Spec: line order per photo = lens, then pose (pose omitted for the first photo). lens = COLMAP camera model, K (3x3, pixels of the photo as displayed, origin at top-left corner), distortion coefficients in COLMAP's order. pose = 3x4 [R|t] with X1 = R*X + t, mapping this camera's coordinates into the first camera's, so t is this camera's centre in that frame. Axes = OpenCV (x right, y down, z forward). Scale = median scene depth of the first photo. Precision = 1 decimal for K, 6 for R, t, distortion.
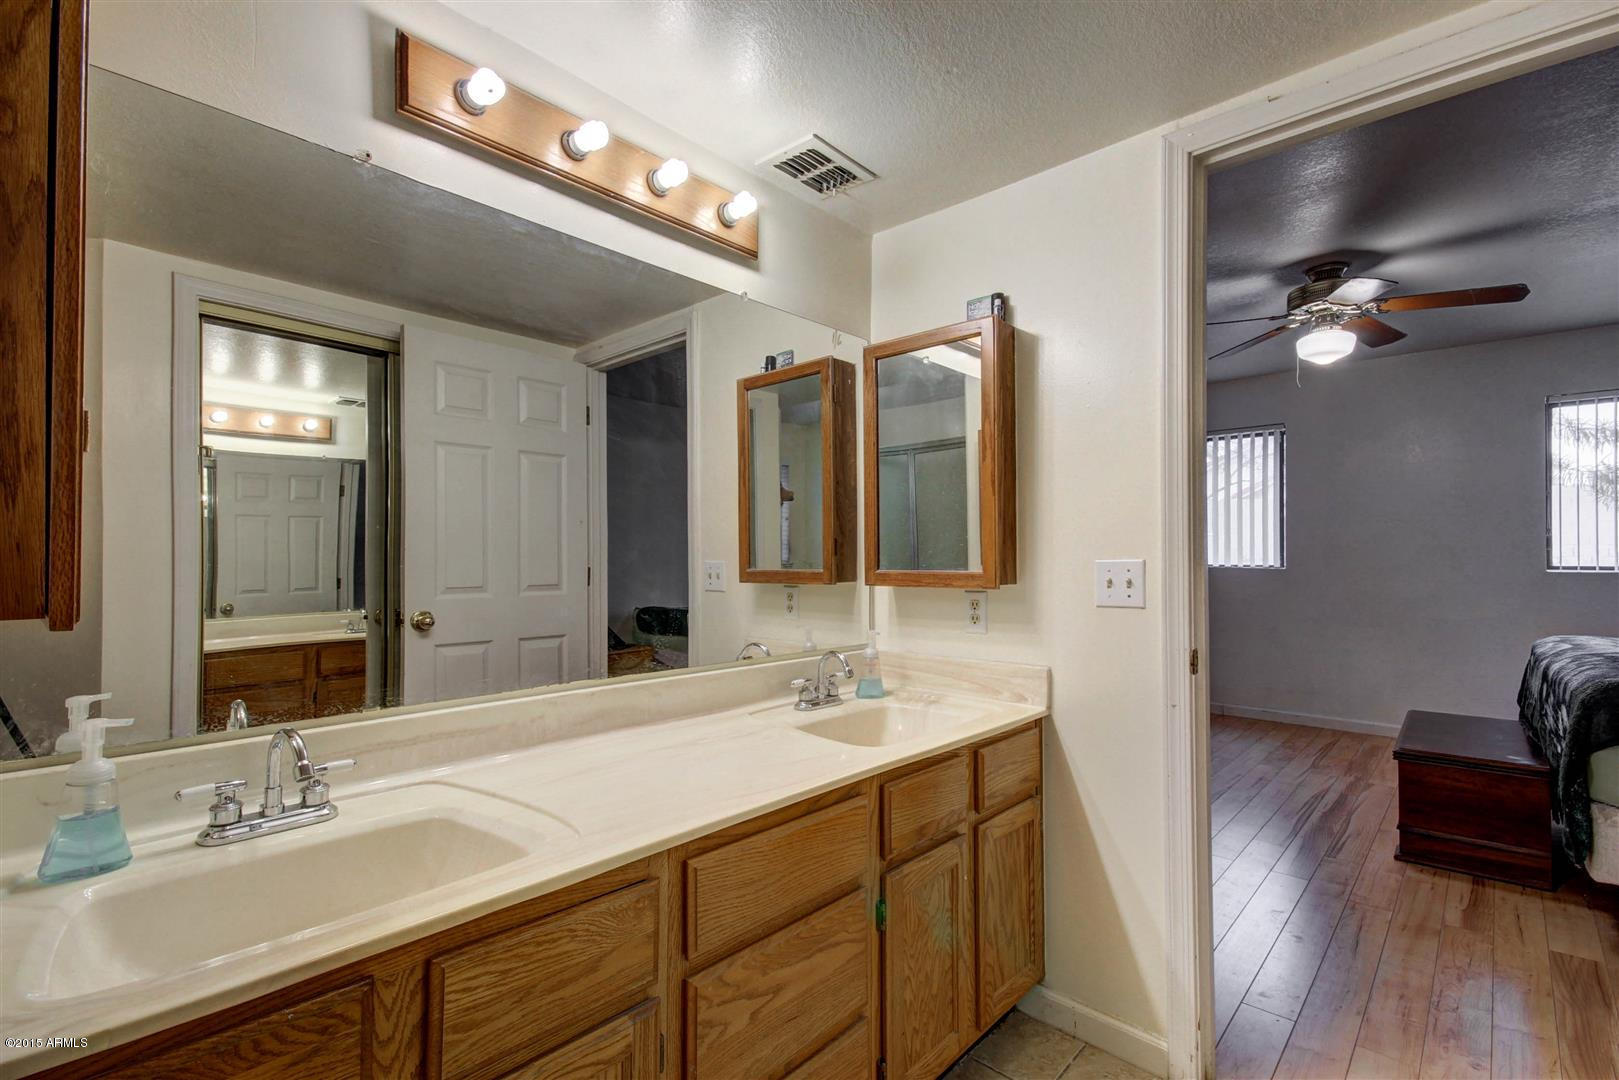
lens RADIAL K [[758.5, 0, 807.1], [0, 758.5, 550.5], [0, 0, 1]] dist [0.013496, -0.002225]
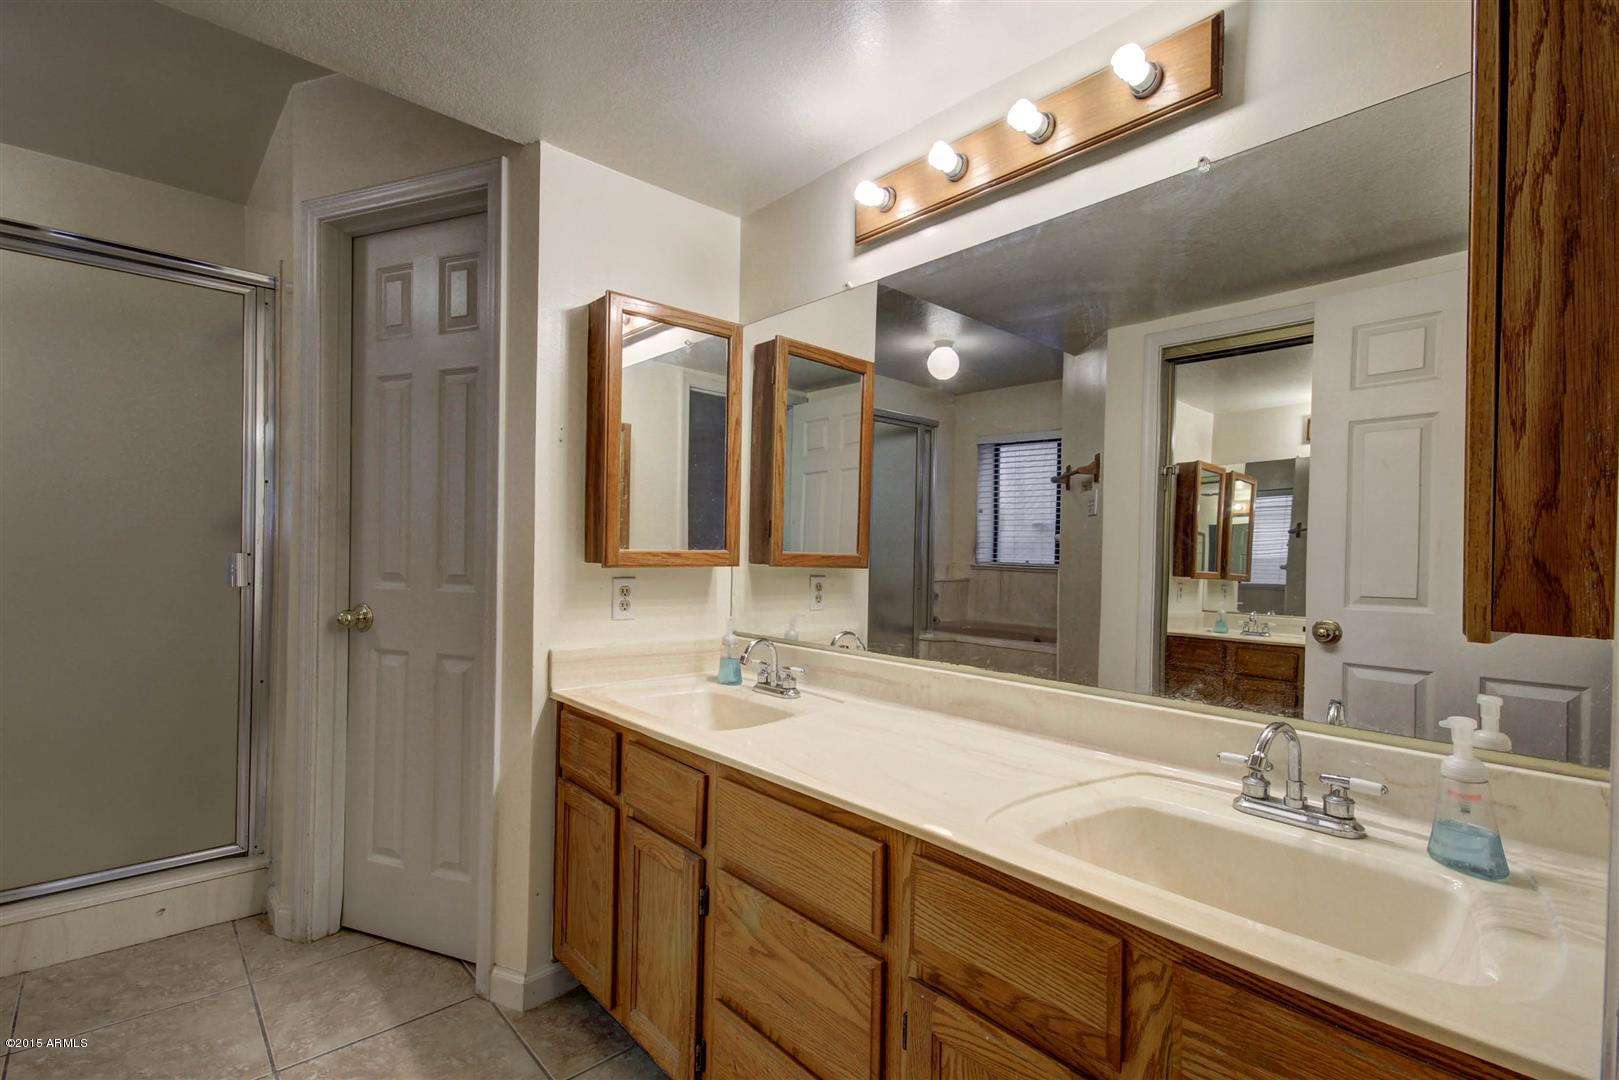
lens RADIAL K [[758.5, 0, 807.1], [0, 758.5, 550.5], [0, 0, 1]] dist [0.013496, -0.002225]
pose [[-0.109987, -0.001054, -0.993933, 0.663723], [-0.011245, 0.999937, 0.000184, 0.011724], [0.993869, 0.011197, -0.109992, 0.765711]]
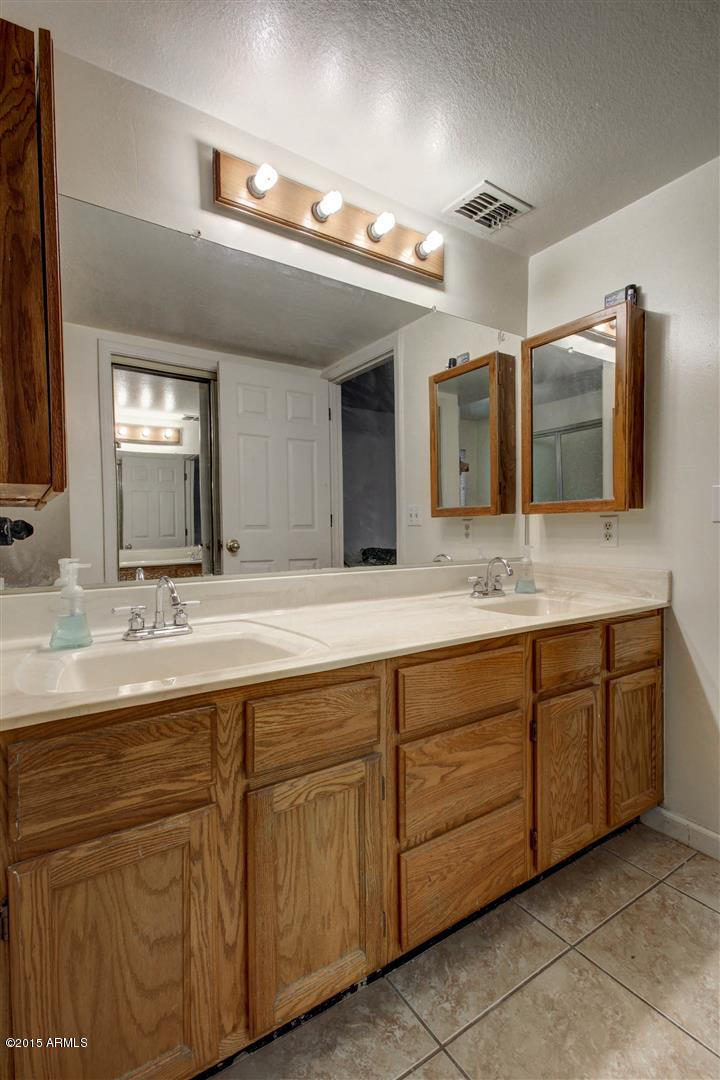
lens RADIAL K [[518.5, 0, 343.6], [0, 518.5, 540.7], [0, 0, 1]] dist [0.015102, 0.000465]
pose [[0.967783, -0.000542, -0.251784, -0.001079], [0.011434, 0.999061, 0.041797, 0.062994], [0.251525, -0.043329, 0.966881, -0.012675]]
